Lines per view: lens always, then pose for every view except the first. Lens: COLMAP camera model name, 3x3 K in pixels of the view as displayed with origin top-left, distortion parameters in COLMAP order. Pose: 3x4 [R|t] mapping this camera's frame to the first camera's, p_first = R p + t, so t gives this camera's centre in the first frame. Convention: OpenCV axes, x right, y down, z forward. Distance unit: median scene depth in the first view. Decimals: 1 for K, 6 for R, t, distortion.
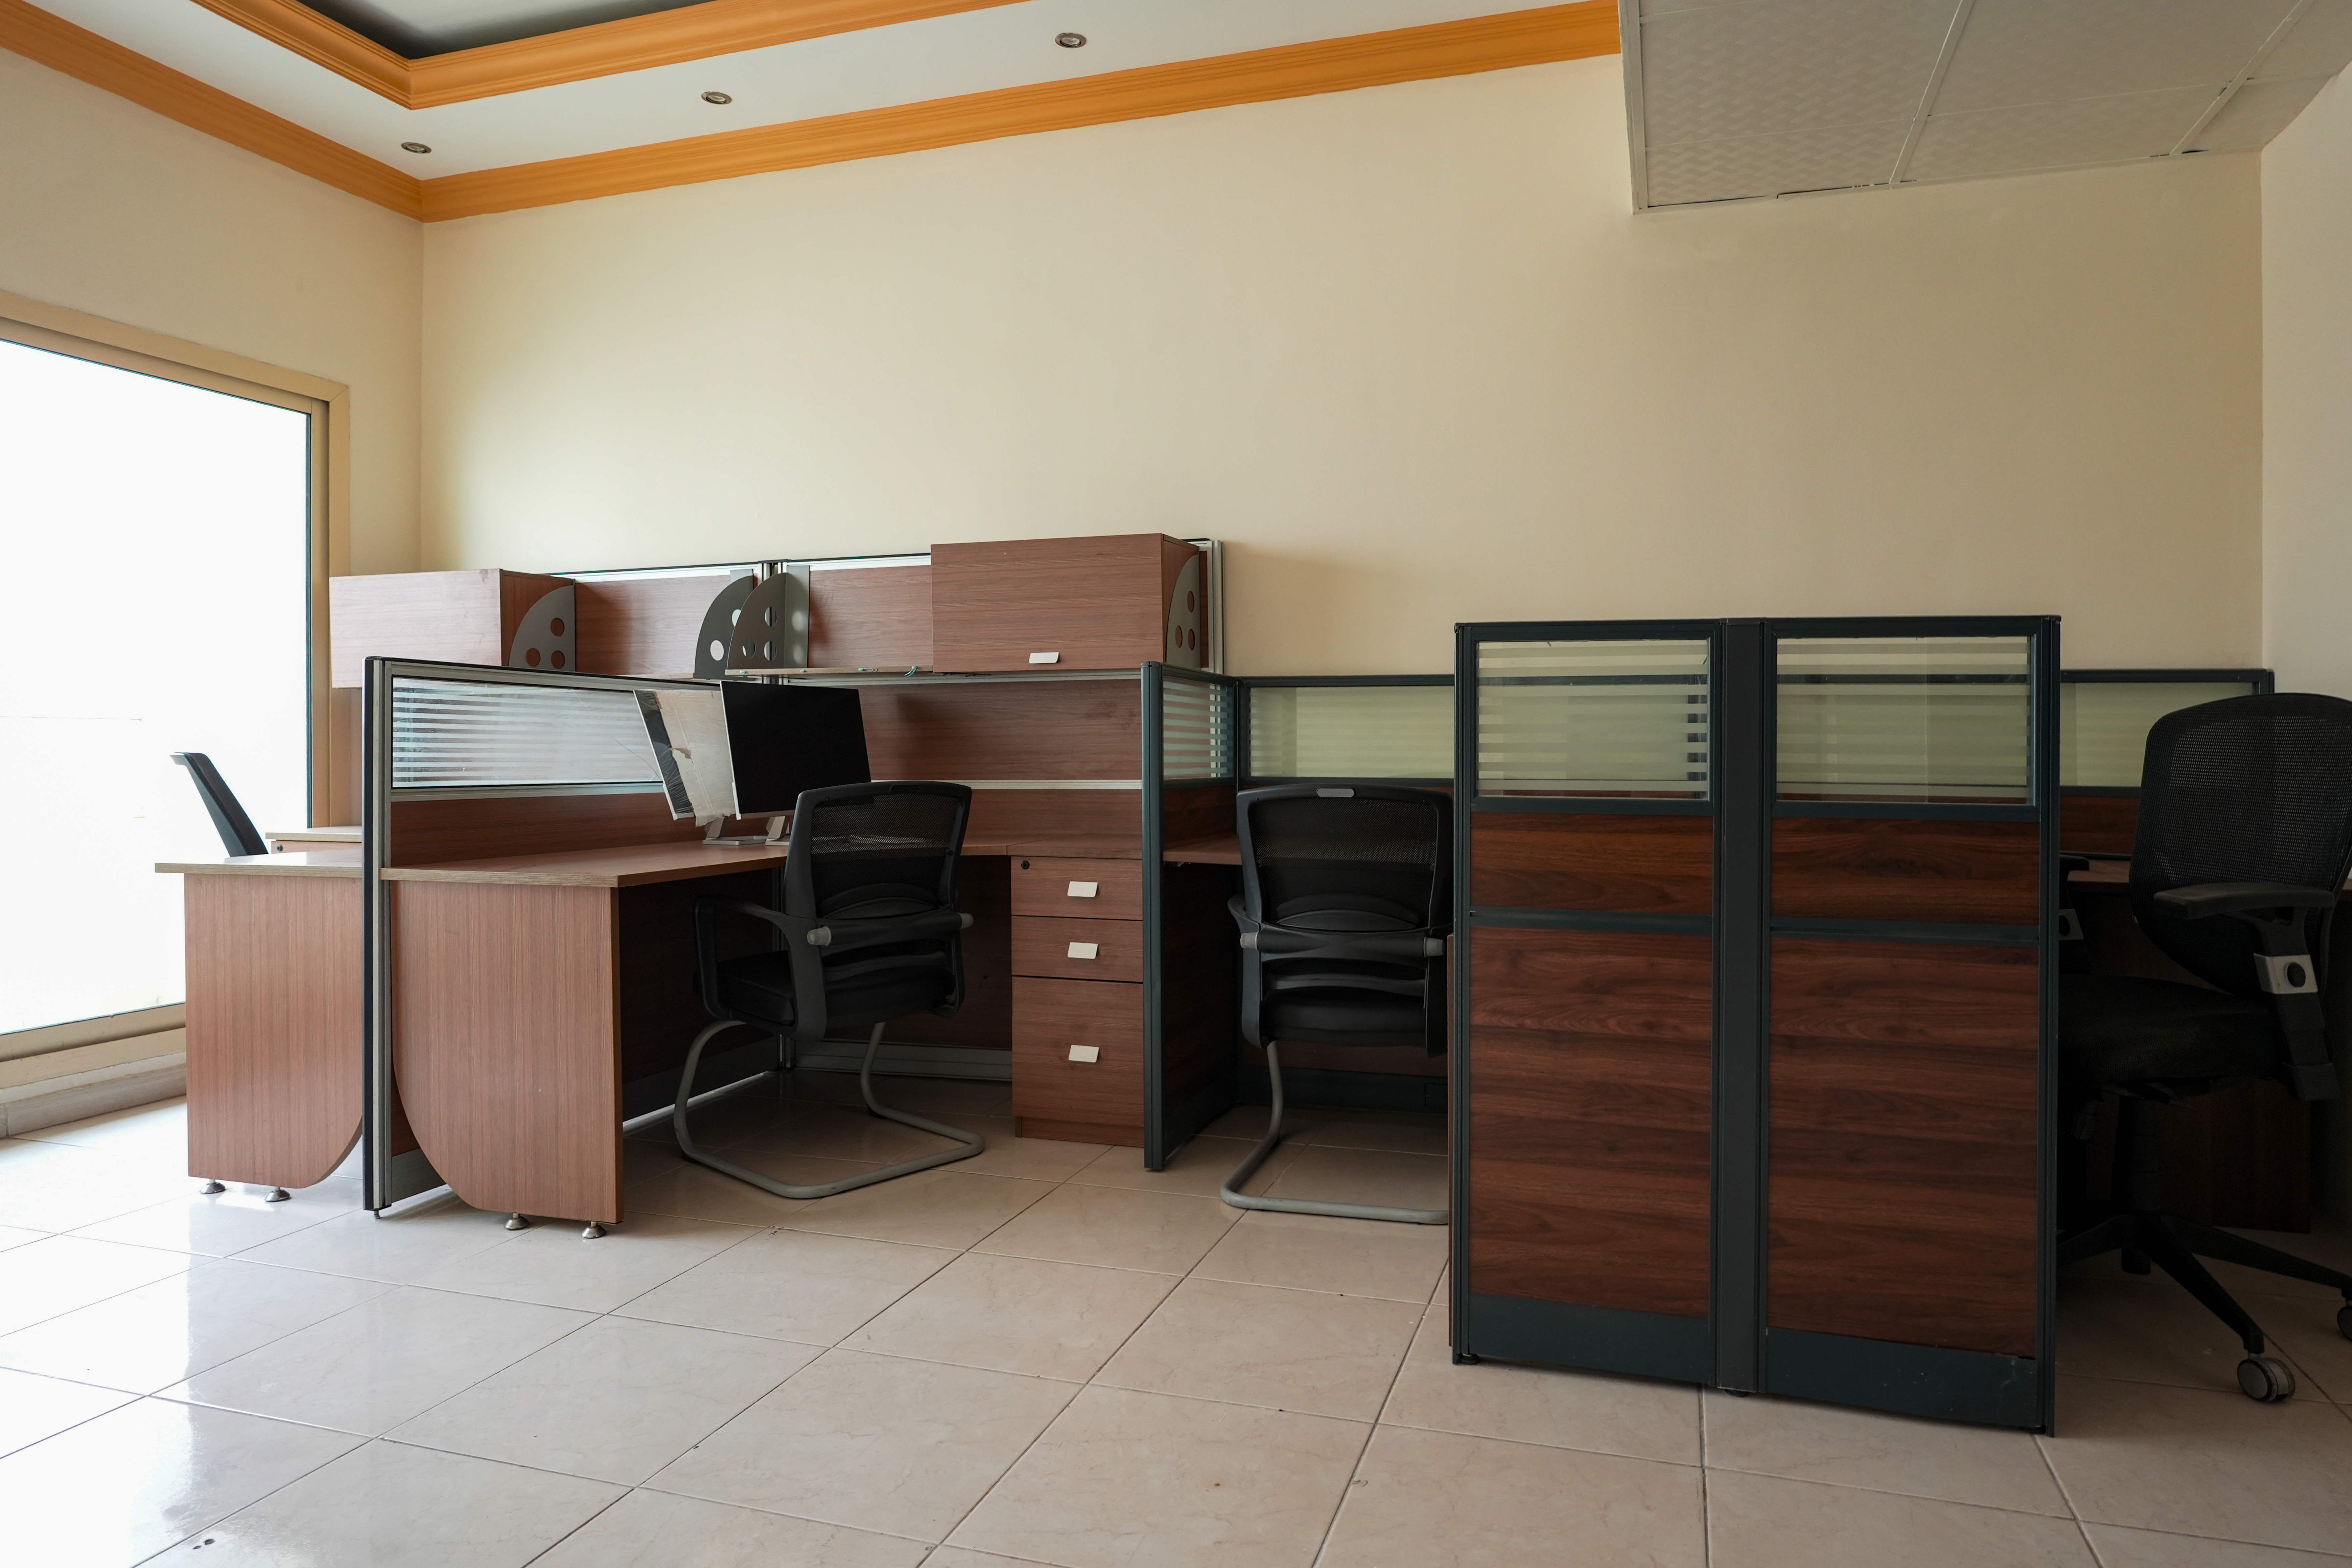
lens RADIAL K [[1371.1, 0, 1170.6], [0, 1371.1, 747.3], [0, 0, 1]] dist [-0.034992, 0.017535]
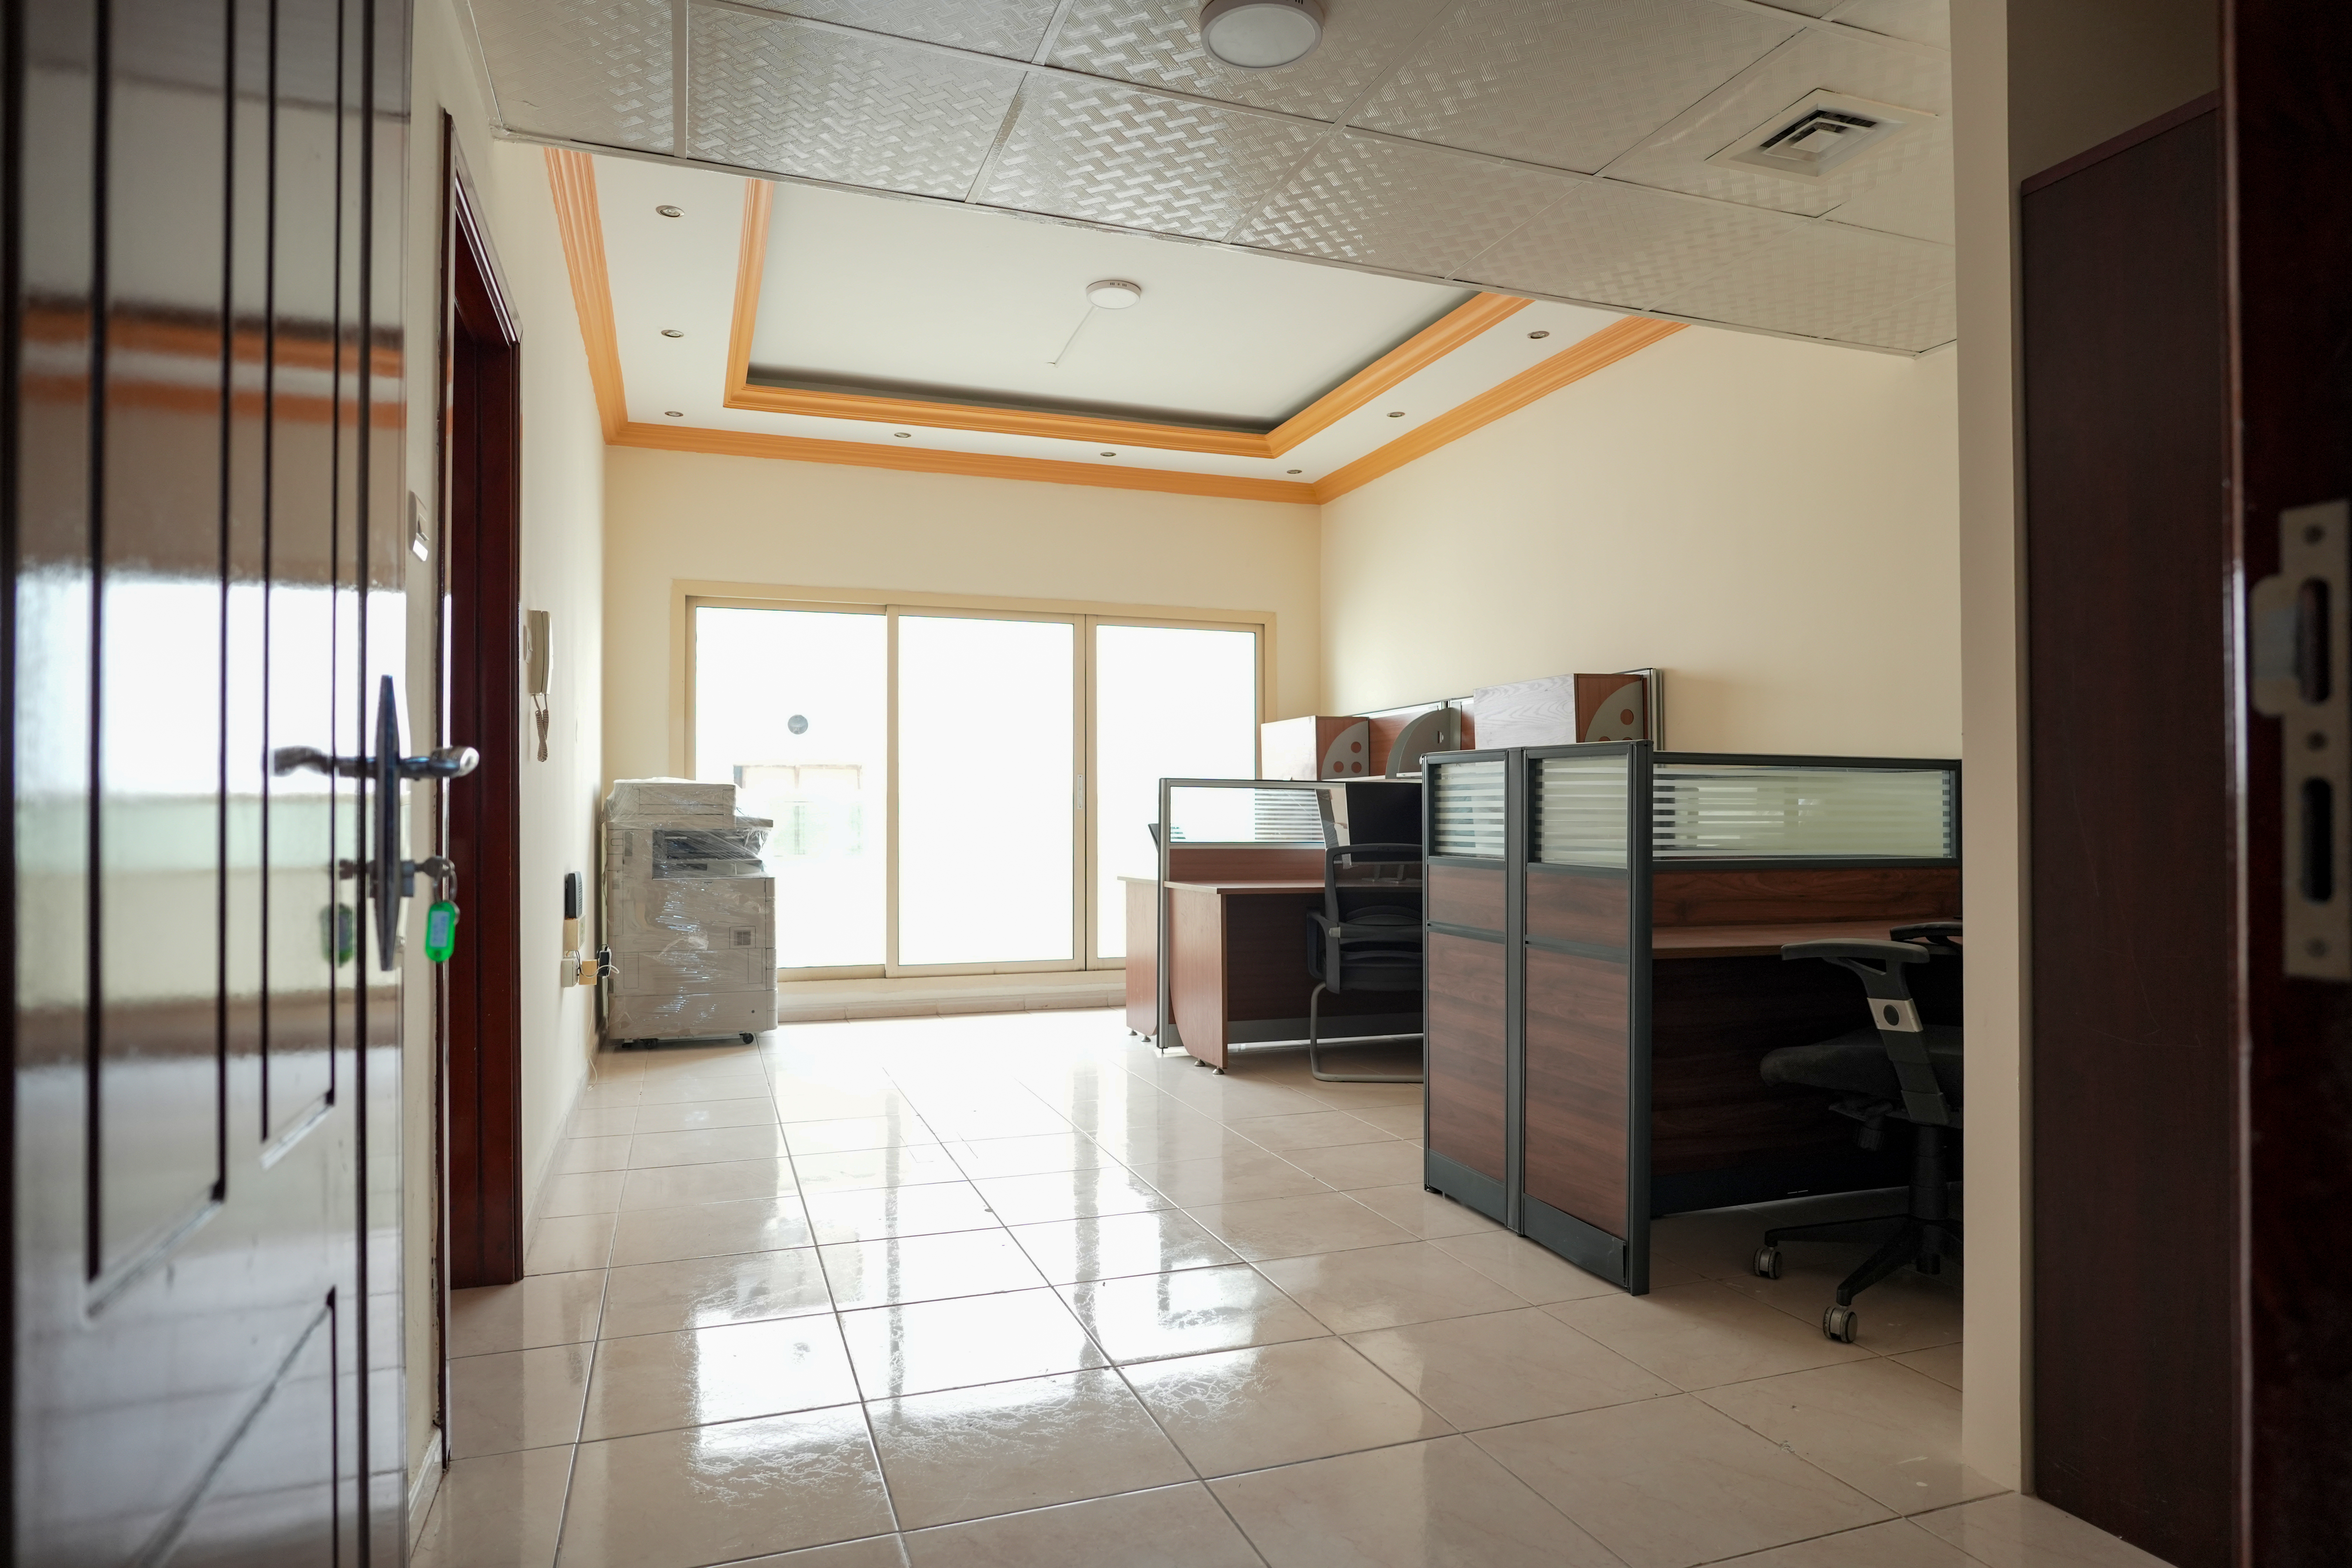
lens RADIAL K [[1344.0, 0, 1176.0], [0, 1344.0, 784.0], [0, 0, 1]] dist [-0.033315, 0.000099]
pose [[0.600563, -0.017255, -0.799391, 1.460468], [-0.001044, 0.999749, -0.022364, -0.017355], [0.799577, 0.014265, 0.600395, -0.277657]]
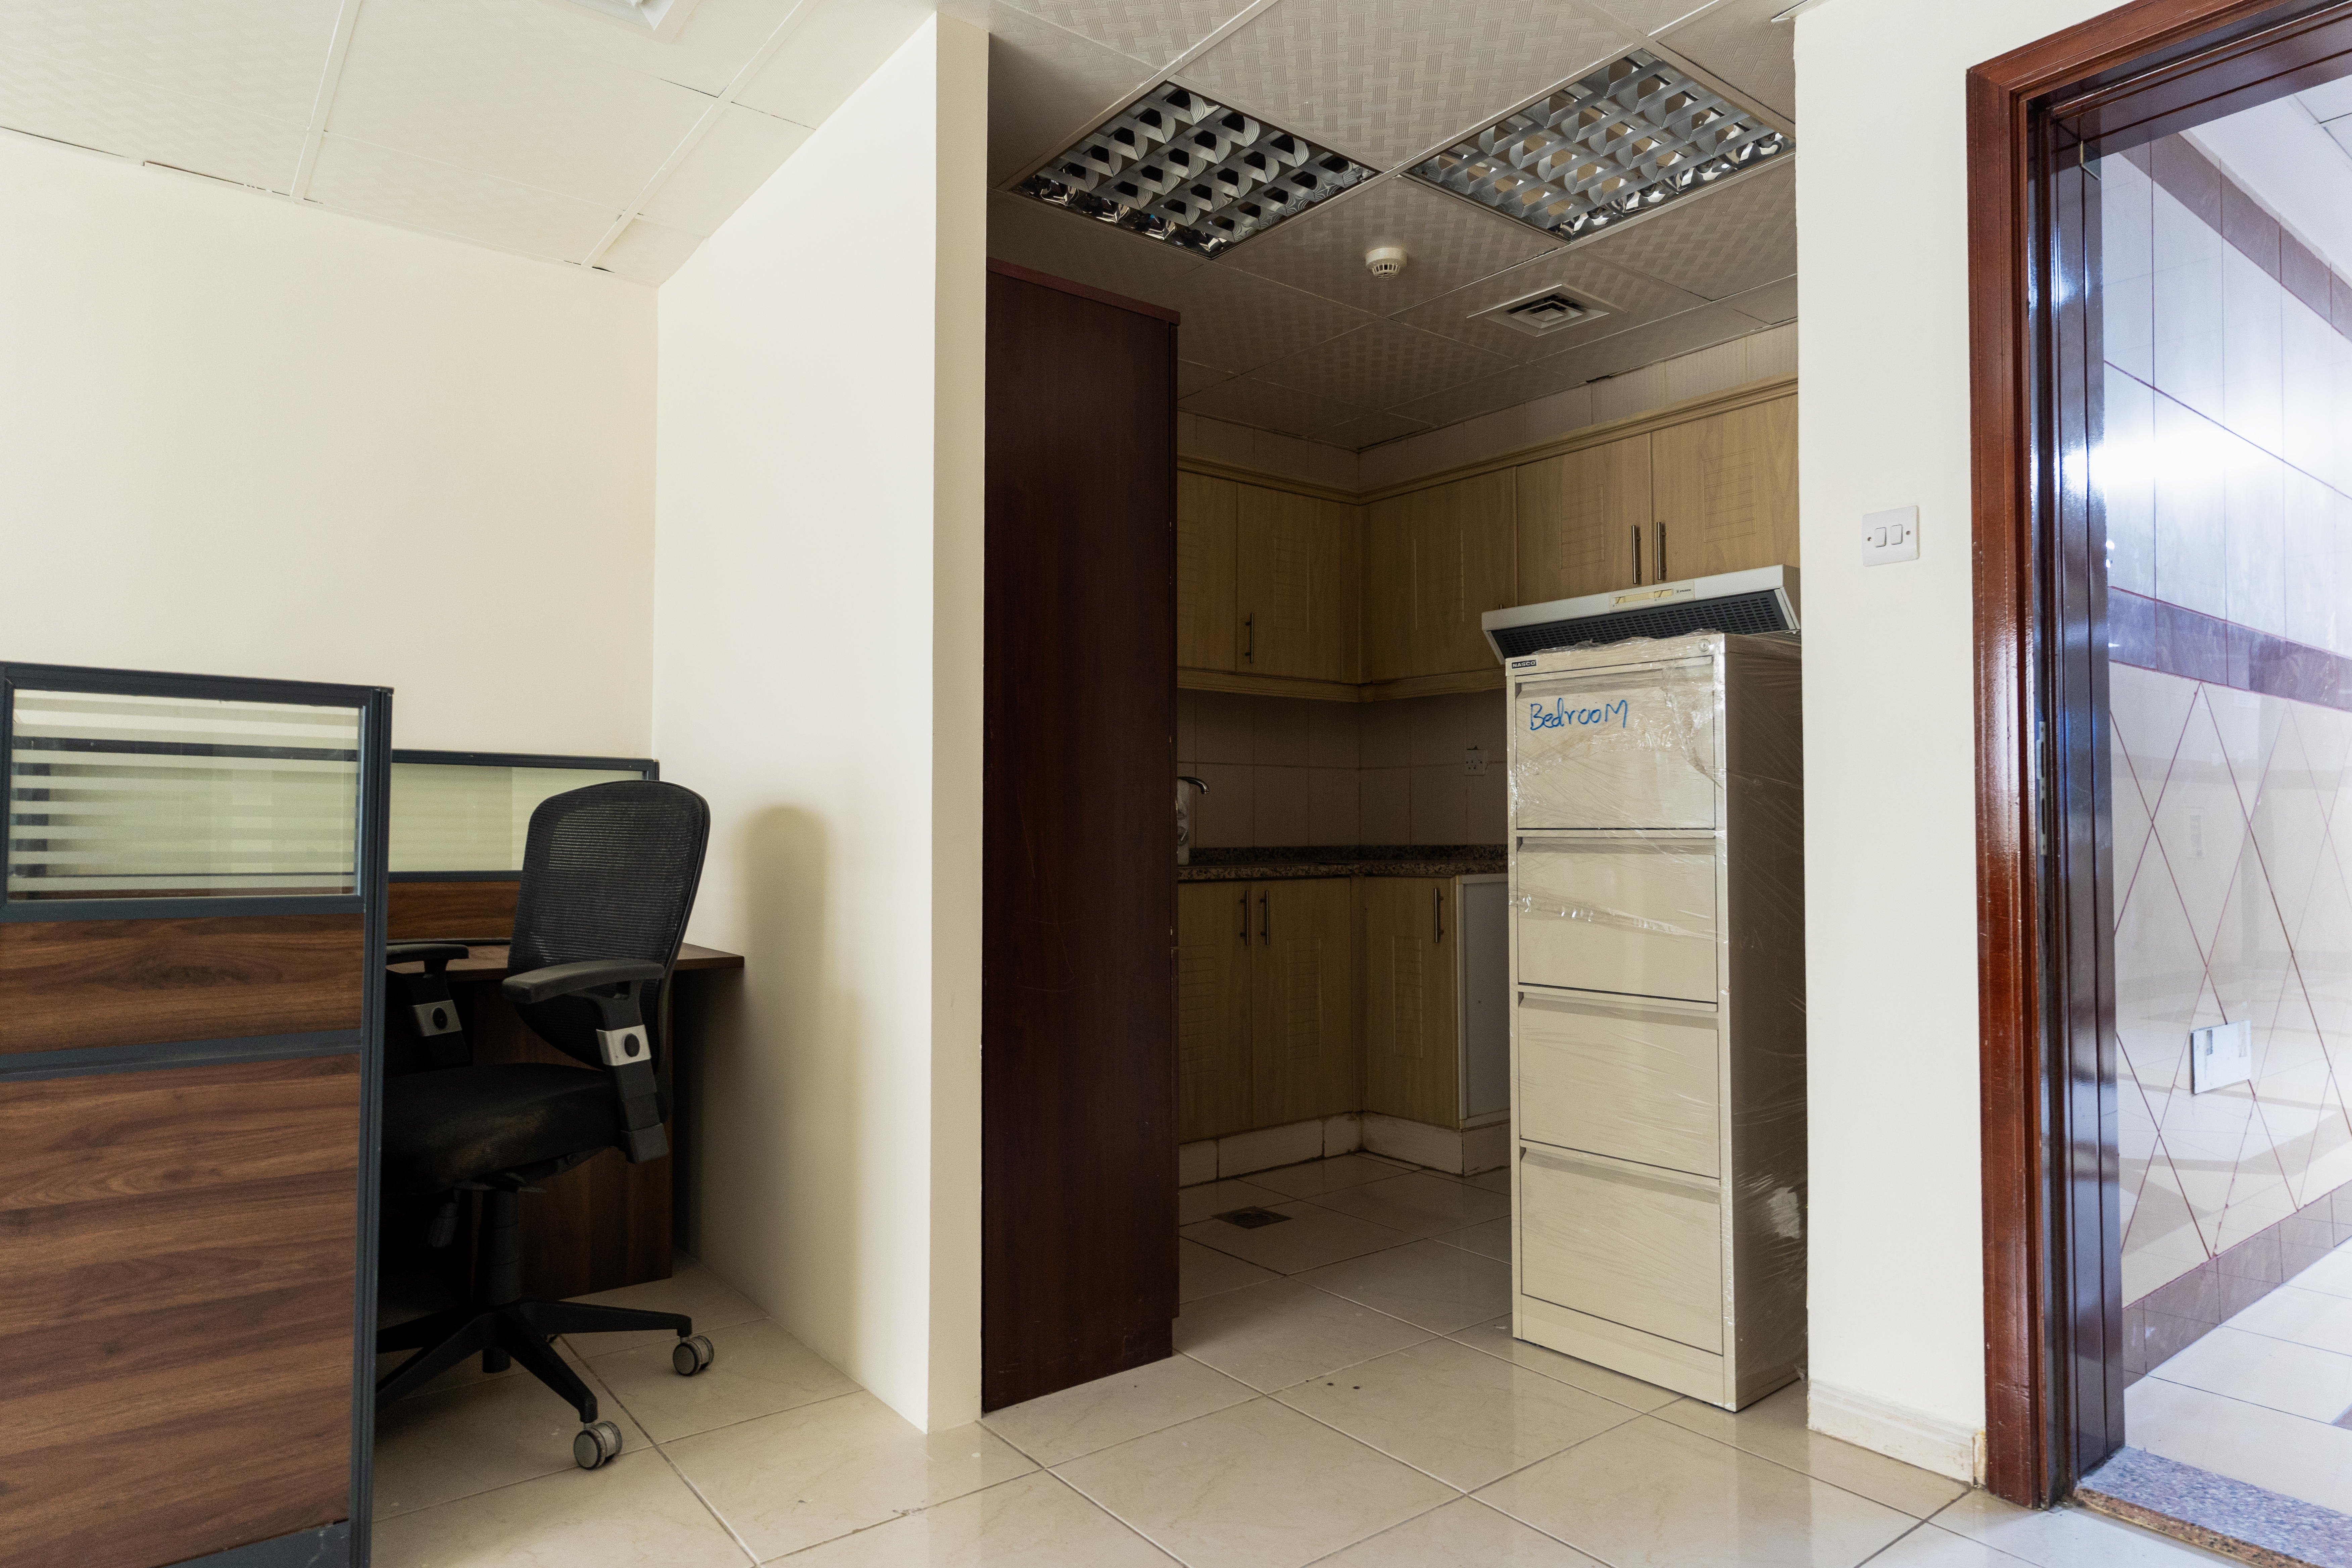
lens RADIAL K [[1379.3, 0, 1127.6], [0, 1379.3, 797.5], [0, 0, 1]] dist [0.001430, -0.000097]
pose [[0.600160, 0.017809, 0.799682, 0.203238], [0.002964, 0.999696, -0.024488, 0.001952], [-0.799875, 0.017067, 0.599924, 0.036026]]
